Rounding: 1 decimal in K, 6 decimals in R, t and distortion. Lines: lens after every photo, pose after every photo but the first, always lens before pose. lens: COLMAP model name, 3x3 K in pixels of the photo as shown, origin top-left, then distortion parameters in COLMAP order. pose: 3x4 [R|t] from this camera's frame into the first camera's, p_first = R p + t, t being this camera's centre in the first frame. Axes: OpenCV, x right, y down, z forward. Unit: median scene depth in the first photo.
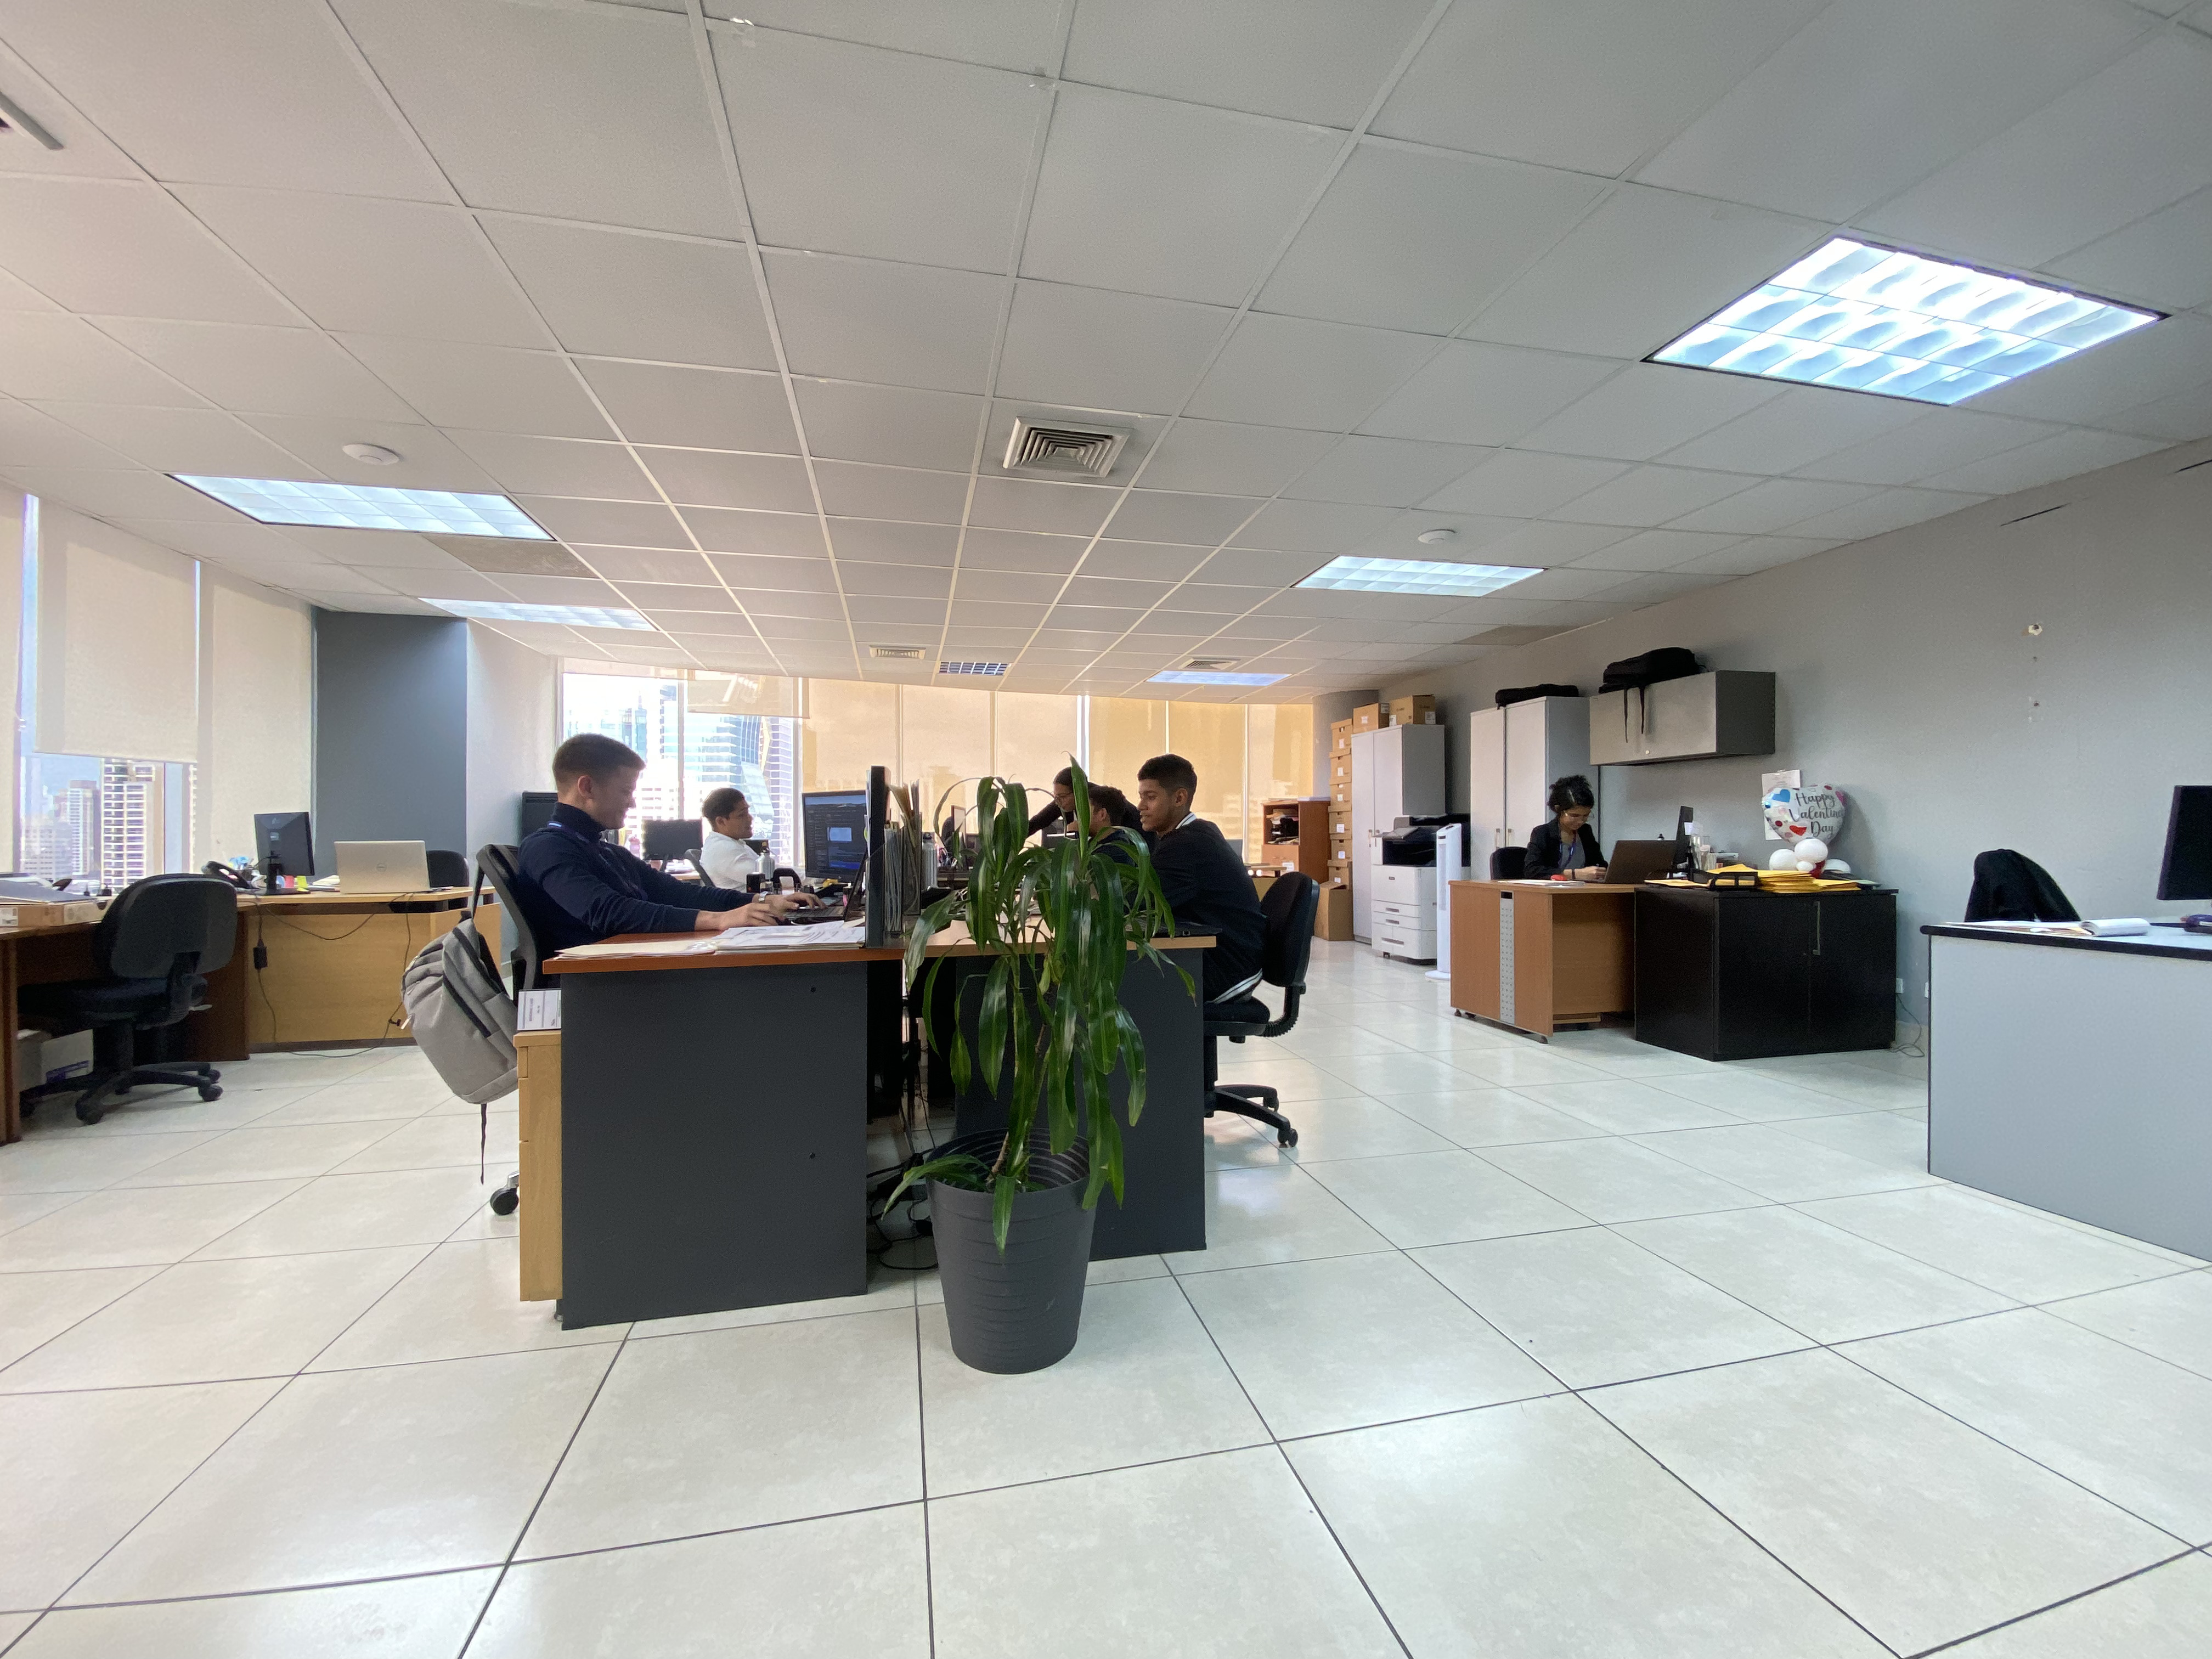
lens RADIAL K [[897.9, 0, 1101.0], [0, 897.9, 832.6], [0, 0, 1]] dist [0.029873, -0.023231]
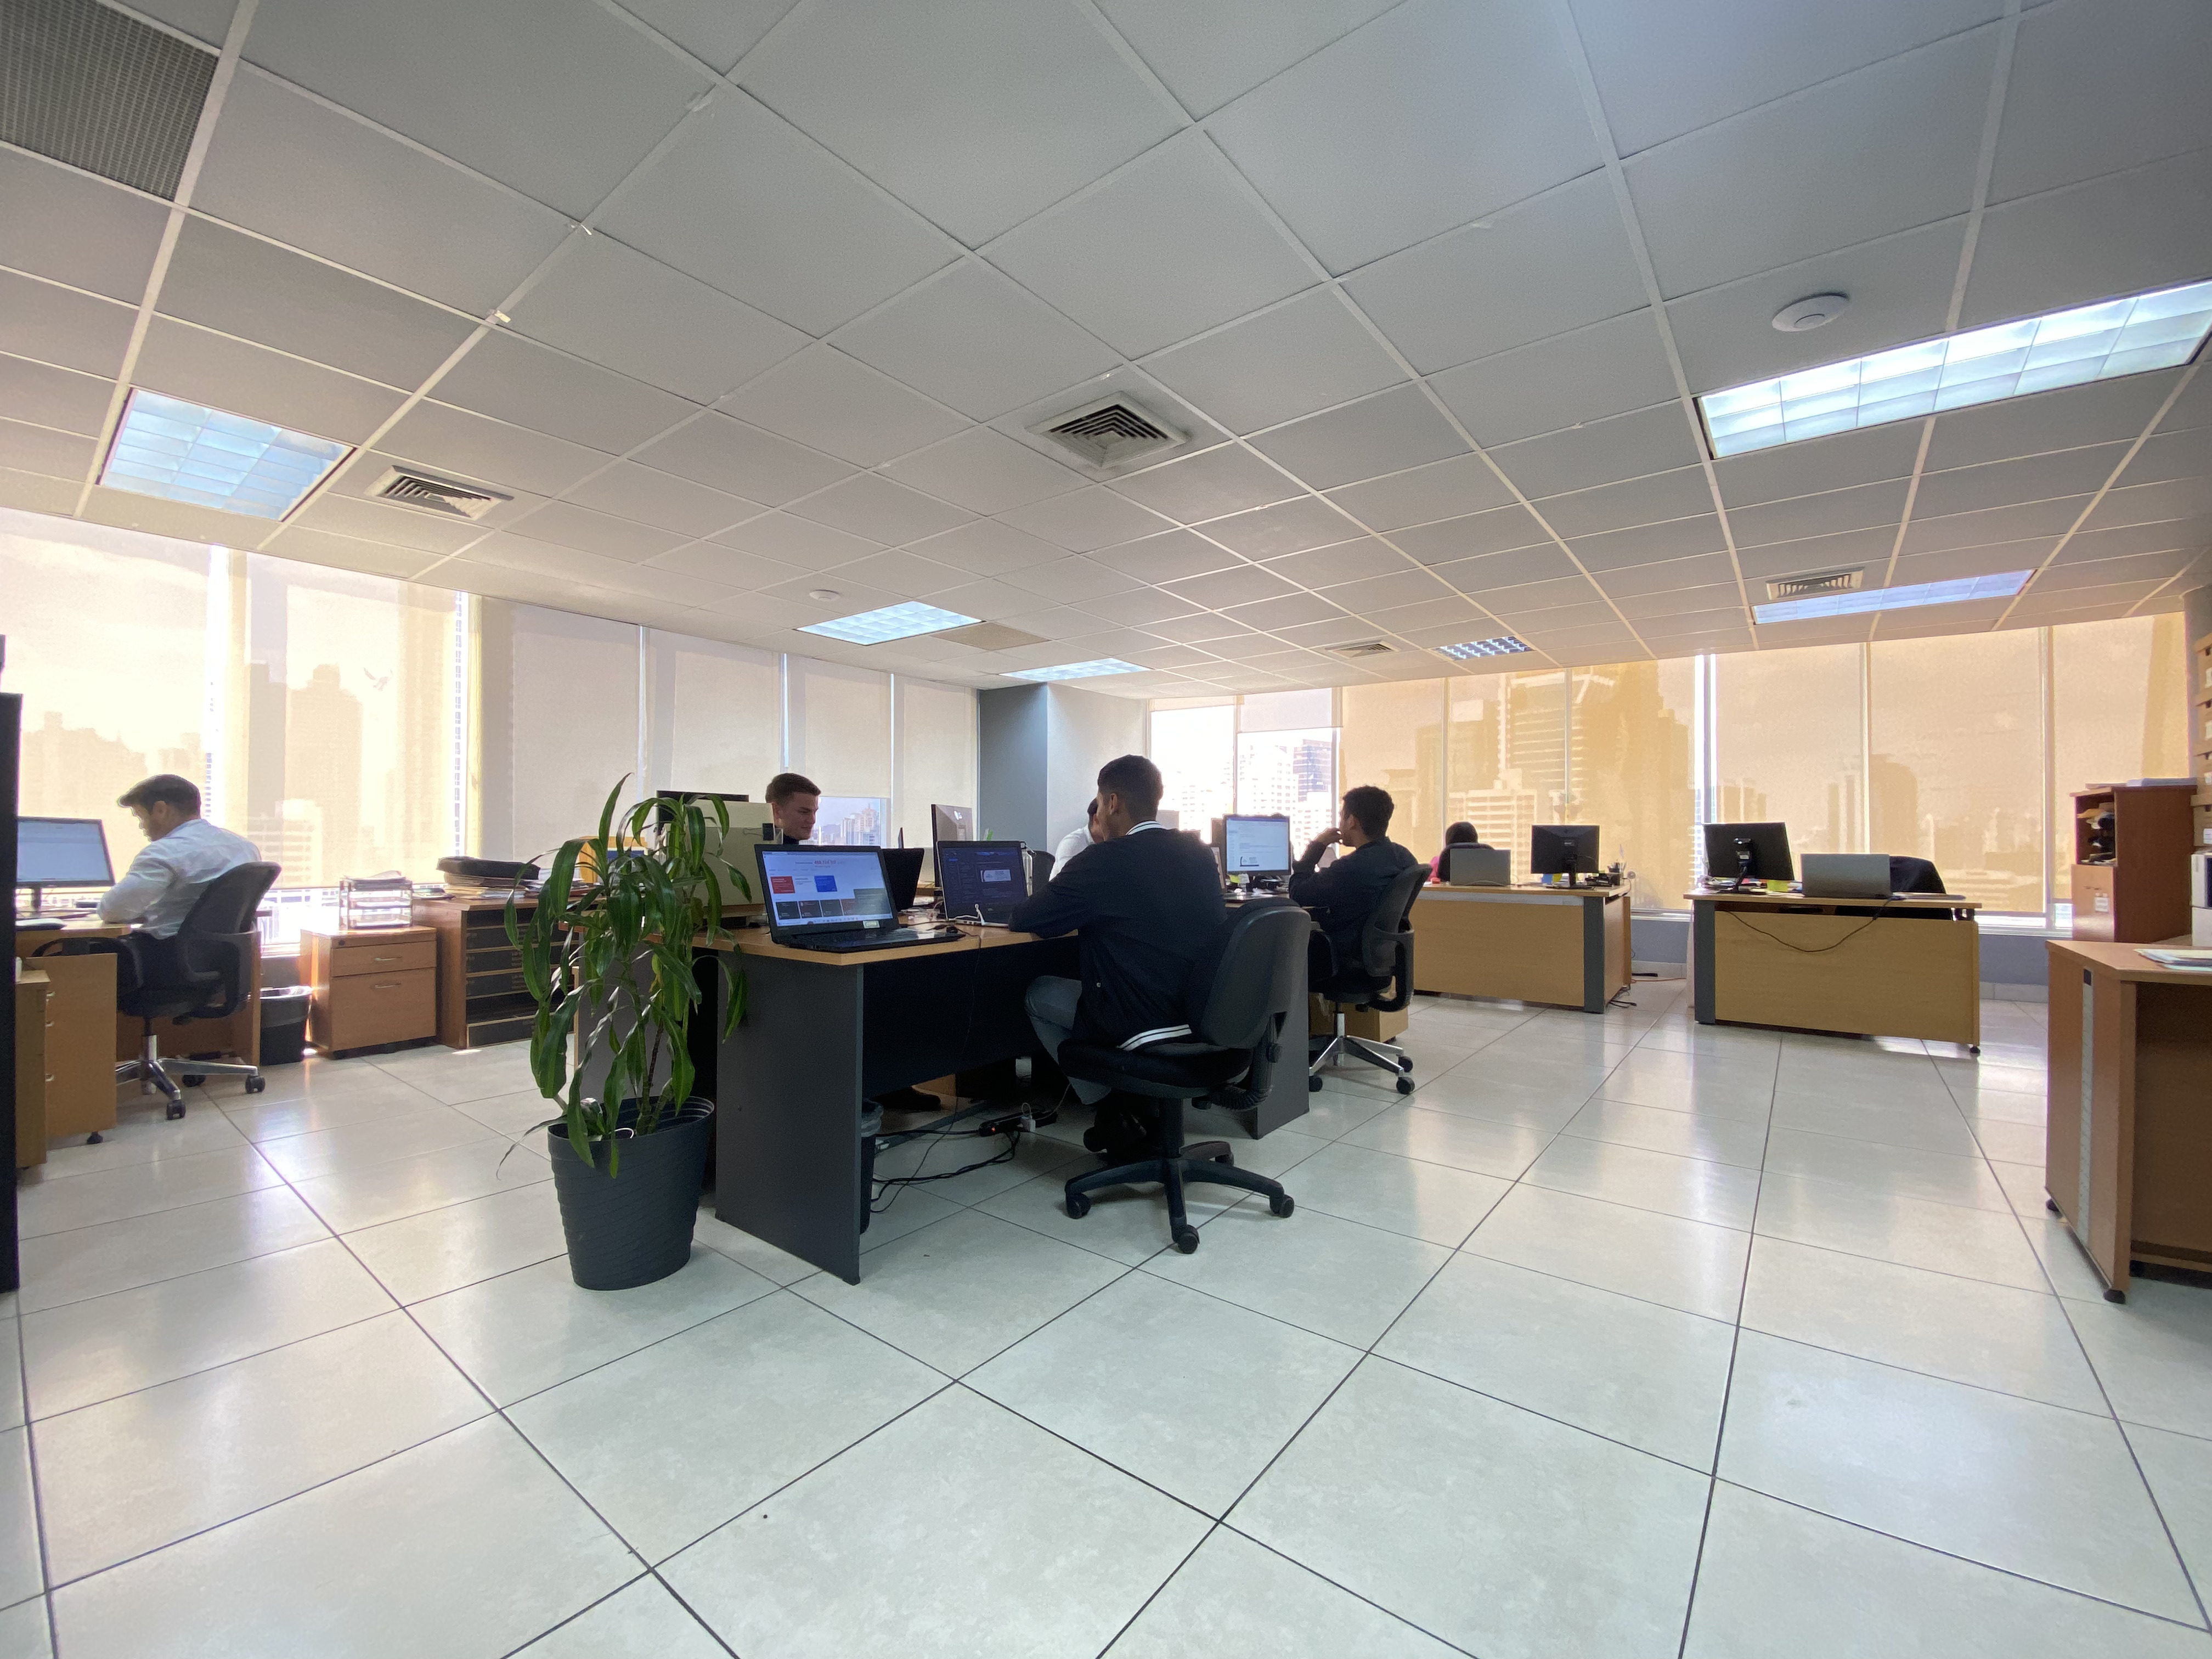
lens RADIAL K [[895.7, 0, 1100.8], [0, 895.7, 833.8], [0, 0, 1]] dist [0.030873, -0.022193]
pose [[0.621484, -0.004604, -0.783414, 0.508711], [-0.001600, 0.999973, -0.007146, -0.002154], [0.783426, 0.005695, 0.621460, 0.305211]]
